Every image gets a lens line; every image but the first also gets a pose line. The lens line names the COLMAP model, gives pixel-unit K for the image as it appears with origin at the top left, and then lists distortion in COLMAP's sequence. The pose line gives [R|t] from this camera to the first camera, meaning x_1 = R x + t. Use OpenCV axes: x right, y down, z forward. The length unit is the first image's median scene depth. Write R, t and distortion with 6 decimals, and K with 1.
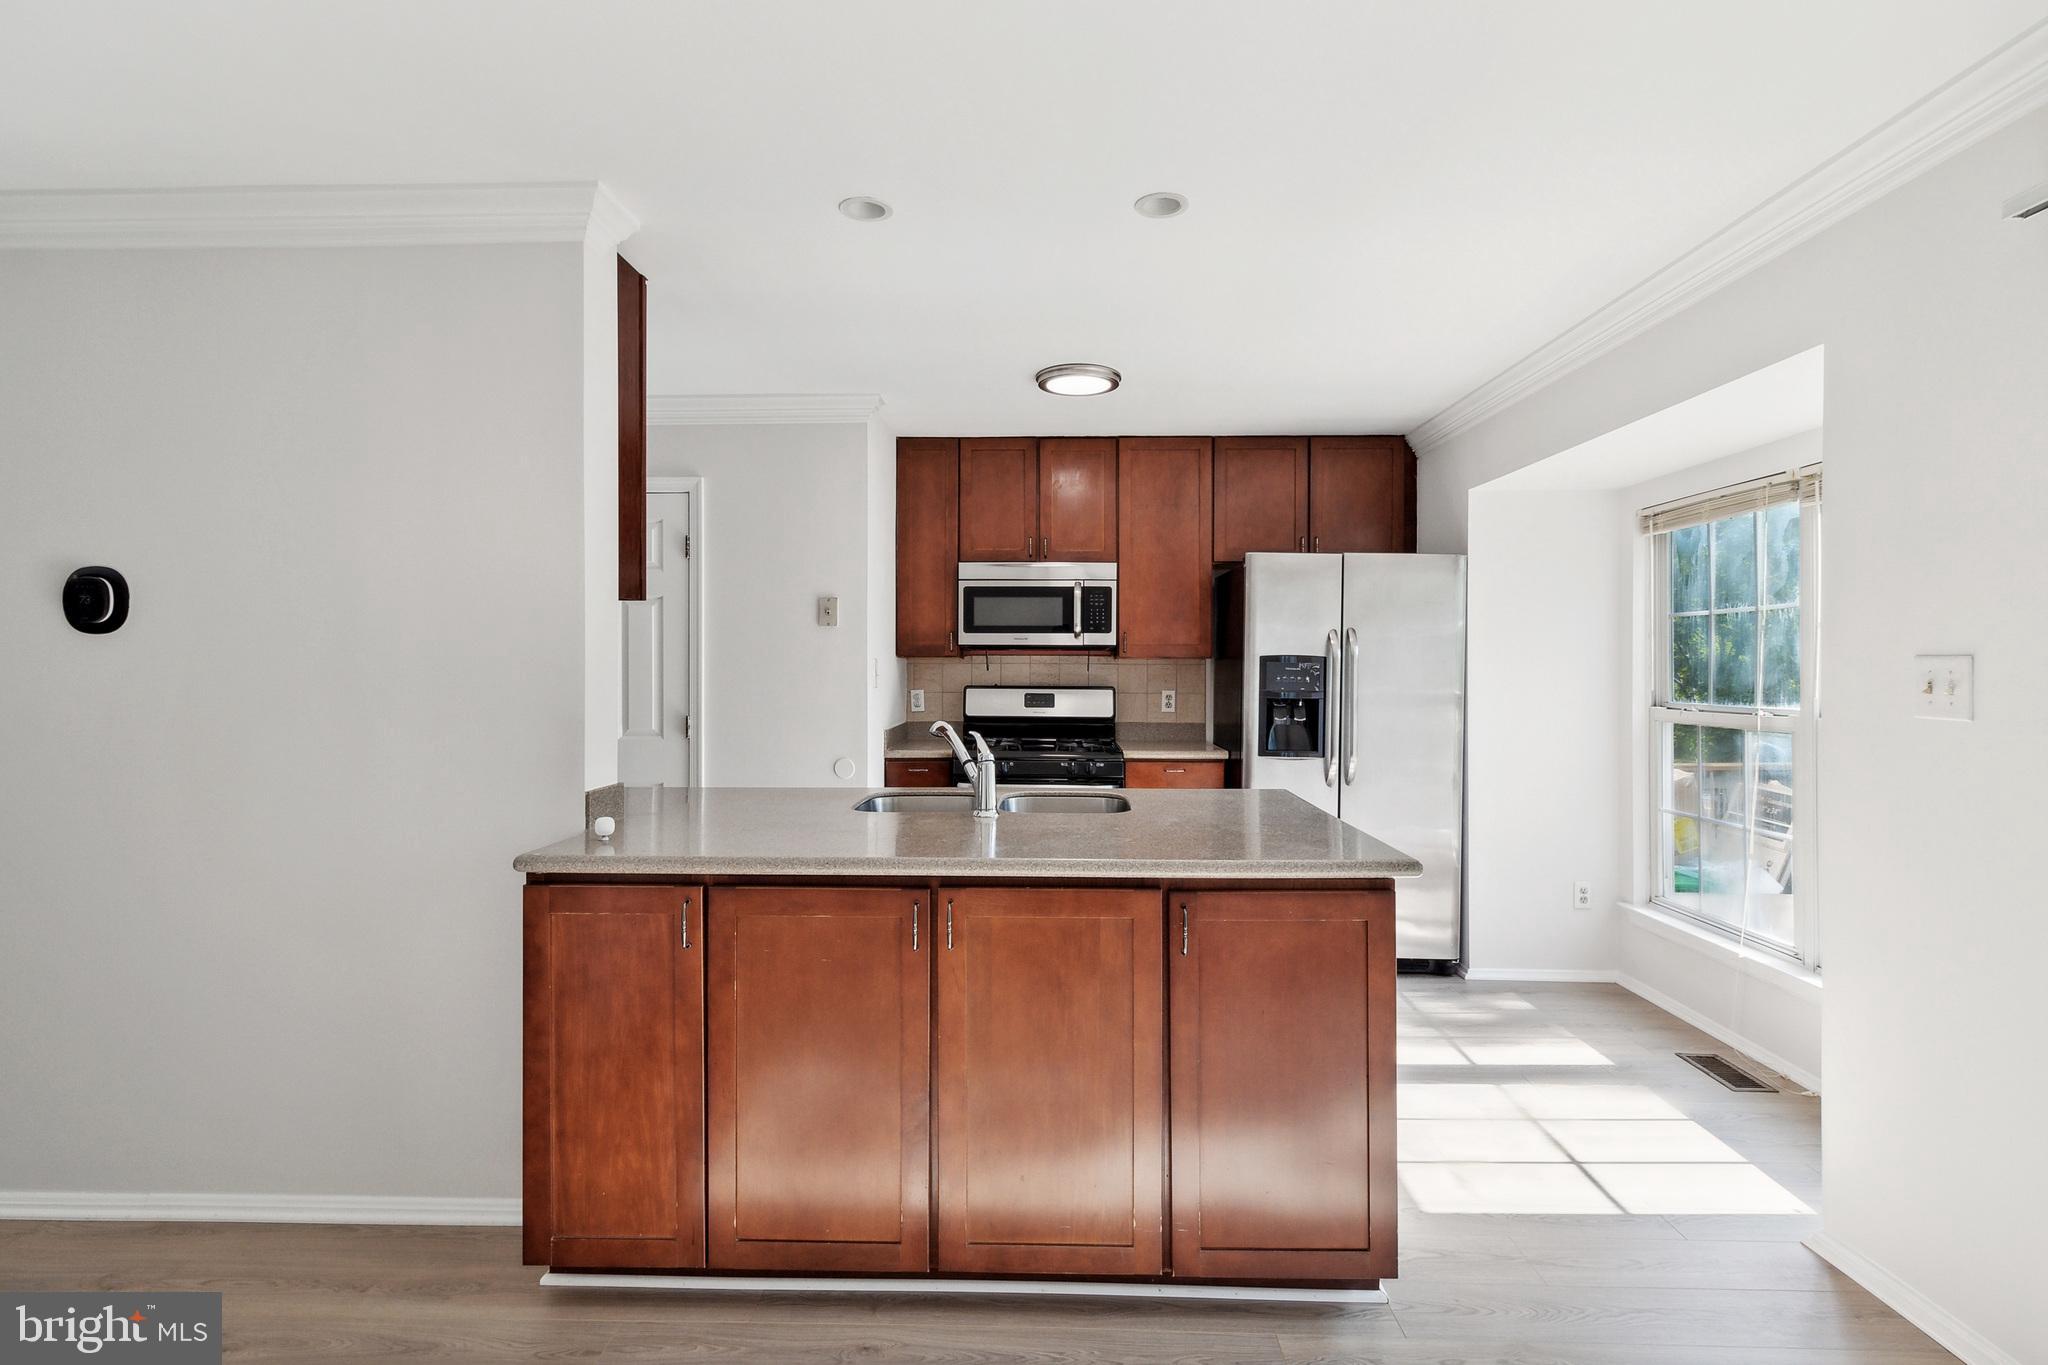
lens RADIAL K [[963.7, 0, 1022.6], [0, 963.7, 672.4], [0, 0, 1]] dist [-0.002781, -0.000297]
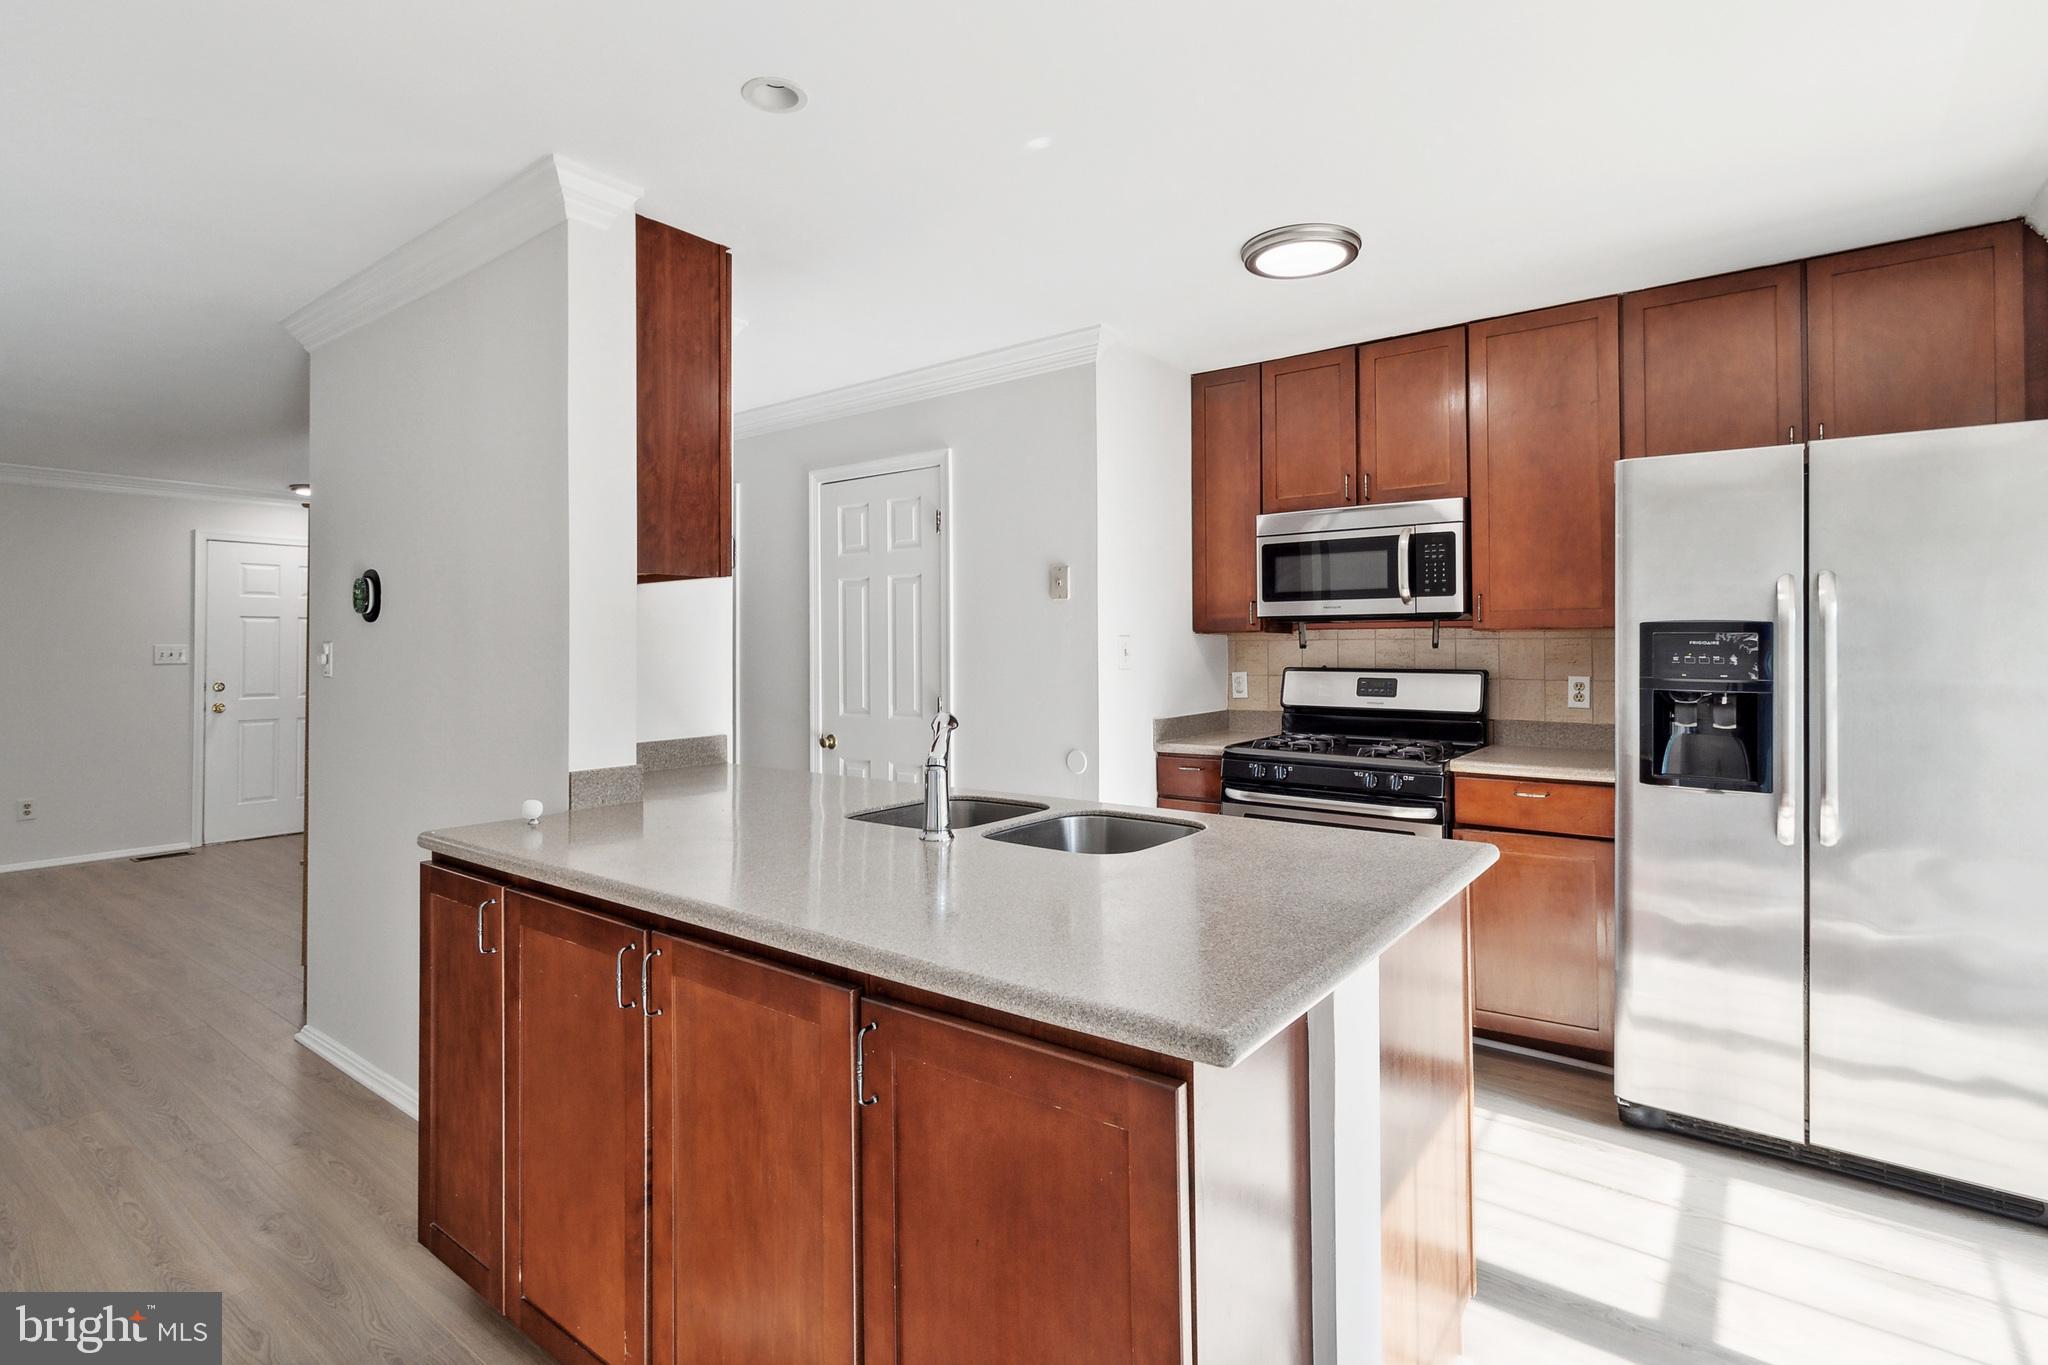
lens RADIAL K [[976.3, 0, 1027.4], [0, 976.3, 645.1], [0, 0, 1]] dist [-0.000967, 0.000192]
pose [[0.821034, -0.006708, -0.570840, 0.244623], [0.002095, 0.999960, -0.008738, 0.001751], [0.570875, 0.005978, 0.821015, 0.217827]]
